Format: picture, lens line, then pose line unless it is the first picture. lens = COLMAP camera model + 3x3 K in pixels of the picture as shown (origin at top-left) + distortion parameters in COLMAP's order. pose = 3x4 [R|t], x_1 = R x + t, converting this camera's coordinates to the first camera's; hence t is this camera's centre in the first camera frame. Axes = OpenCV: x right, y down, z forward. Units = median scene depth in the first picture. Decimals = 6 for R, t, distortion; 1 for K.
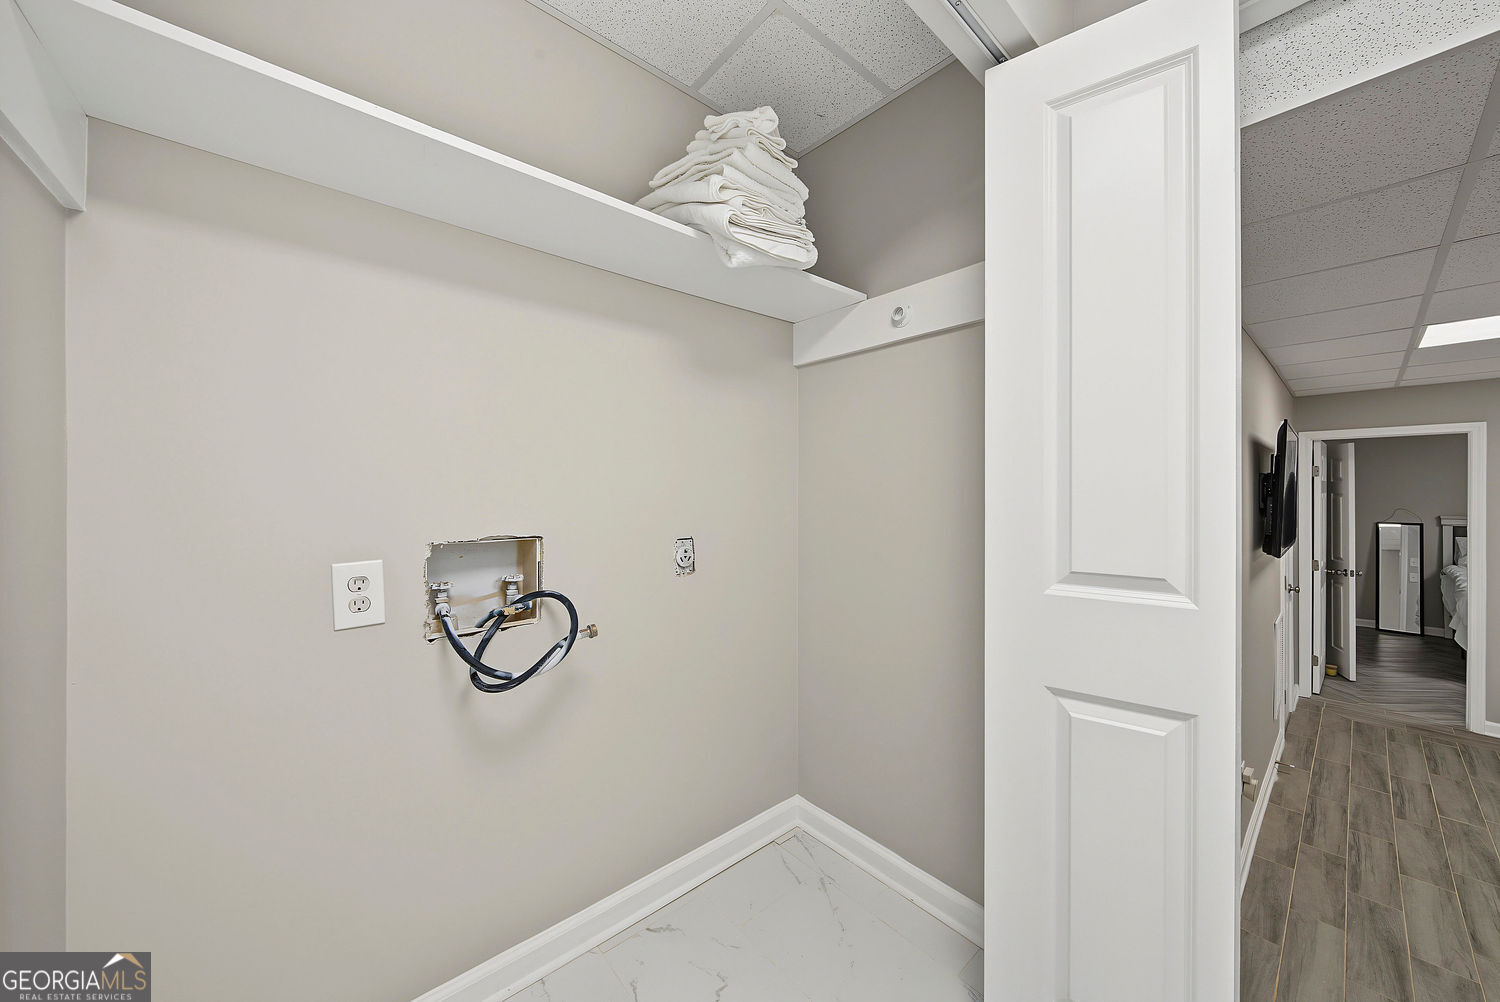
lens RADIAL K [[526.6, 0, 755.4], [0, 526.6, 493.9], [0, 0, 1]] dist [-0.001679, 0.000150]
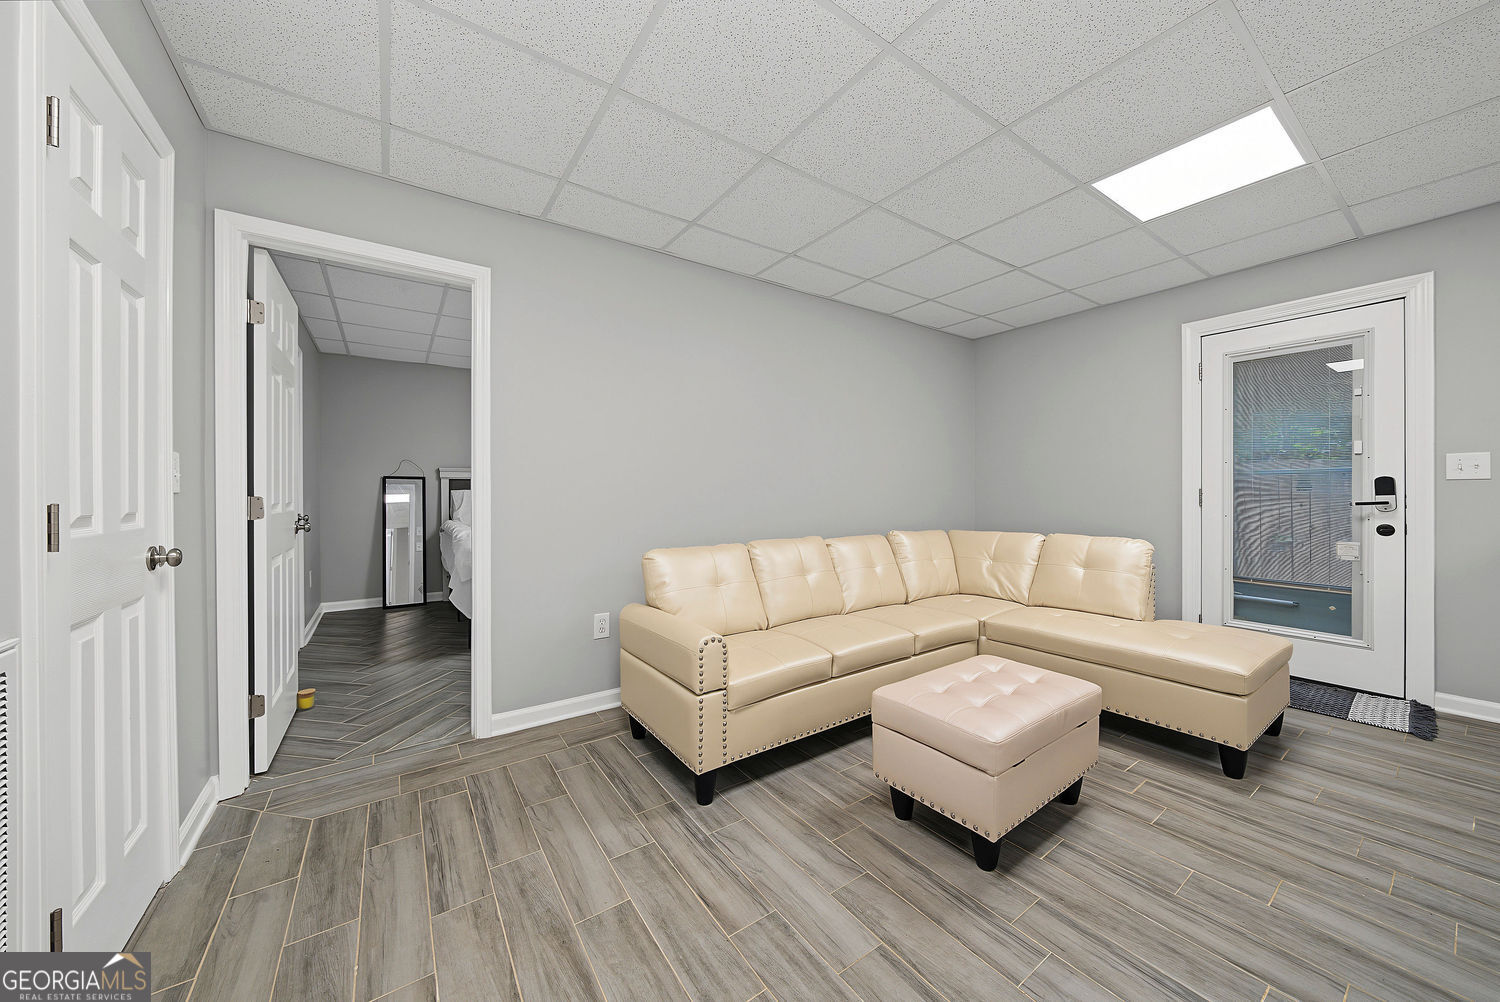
lens RADIAL K [[526.6, 0, 755.4], [0, 526.6, 493.9], [0, 0, 1]] dist [-0.001679, 0.000150]
pose [[0.108993, 0.003777, 0.994035, 0.743574], [0.007421, 0.999962, -0.004613, 0.151849], [-0.994015, 0.007880, 0.108961, 0.578482]]
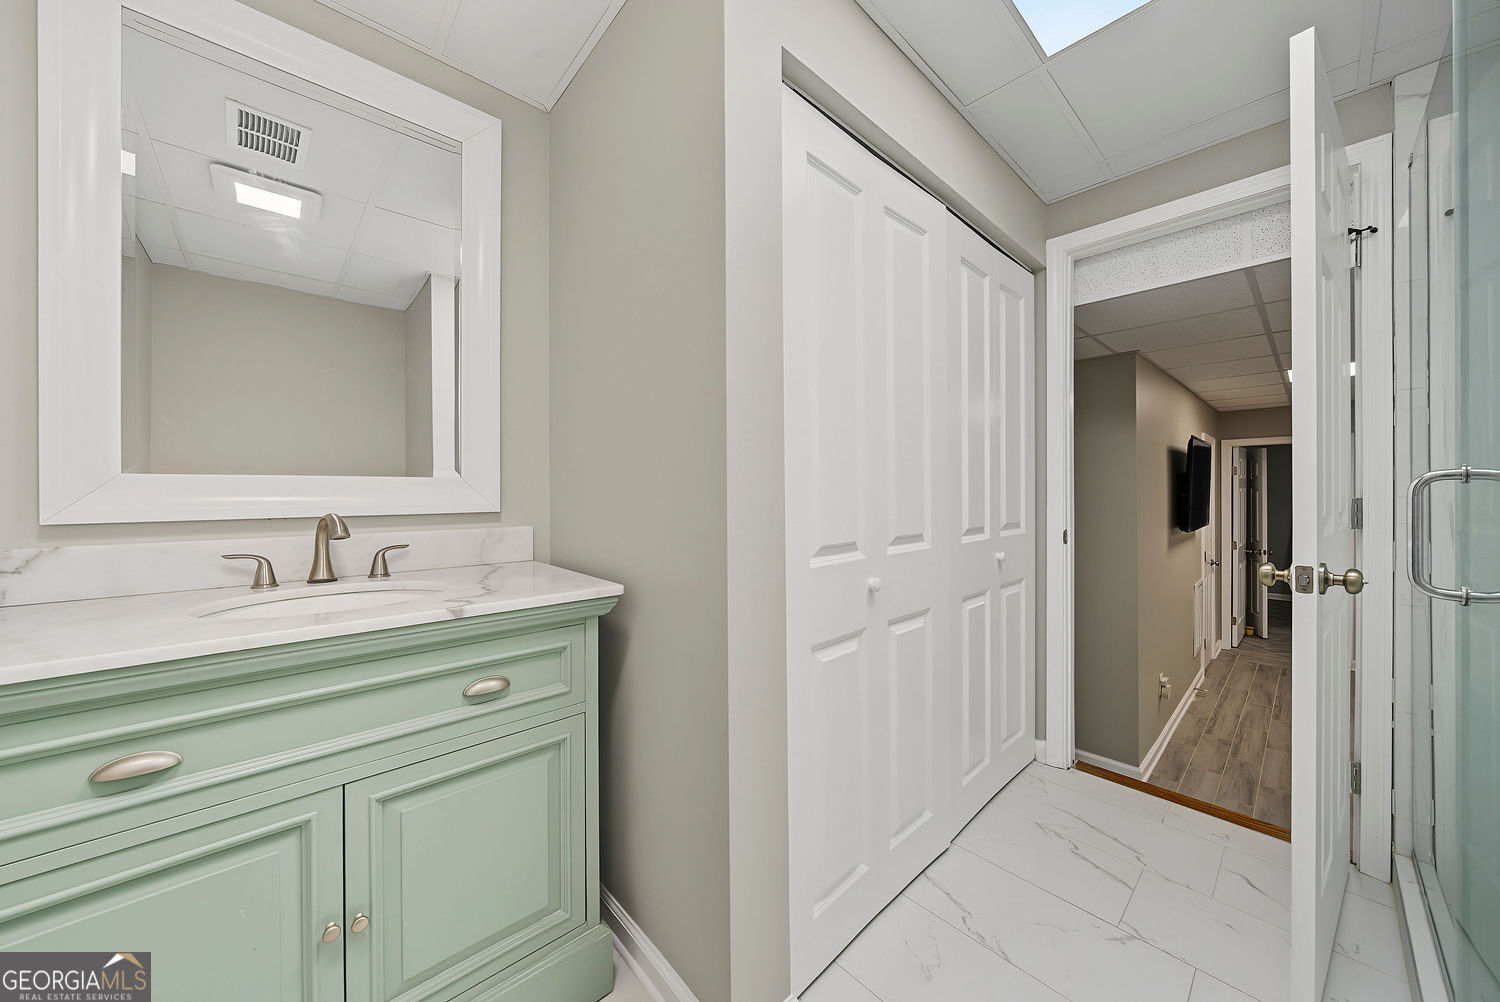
lens RADIAL K [[526.6, 0, 755.4], [0, 526.6, 493.9], [0, 0, 1]] dist [-0.001679, 0.000150]
pose [[0.999299, -0.000944, 0.037413, -0.152169], [0.000878, 0.999998, 0.001792, 0.010411], [-0.037415, -0.001758, 0.999298, -0.254457]]
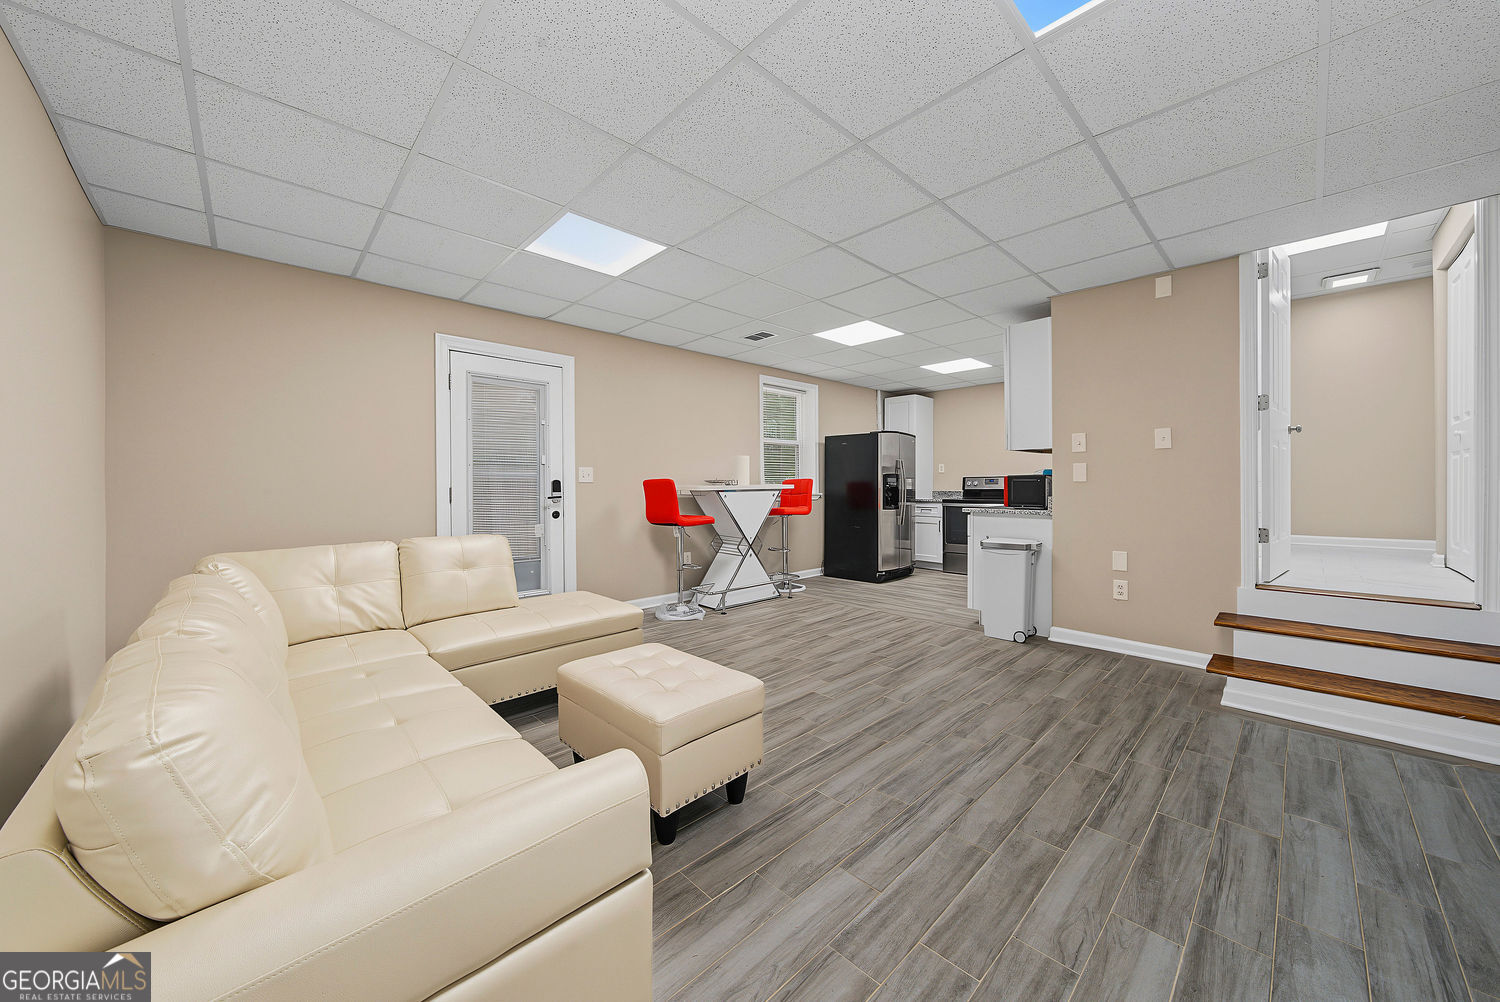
lens RADIAL K [[537.6, 0, 767.0], [0, 537.6, 478.1], [0, 0, 1]] dist [-0.002299, 0.000144]
pose [[-0.997908, 0.010974, -0.063704, 1.188724], [0.012010, 0.999801, -0.015903, 0.150670], [0.063517, -0.016635, -0.997842, 0.965213]]
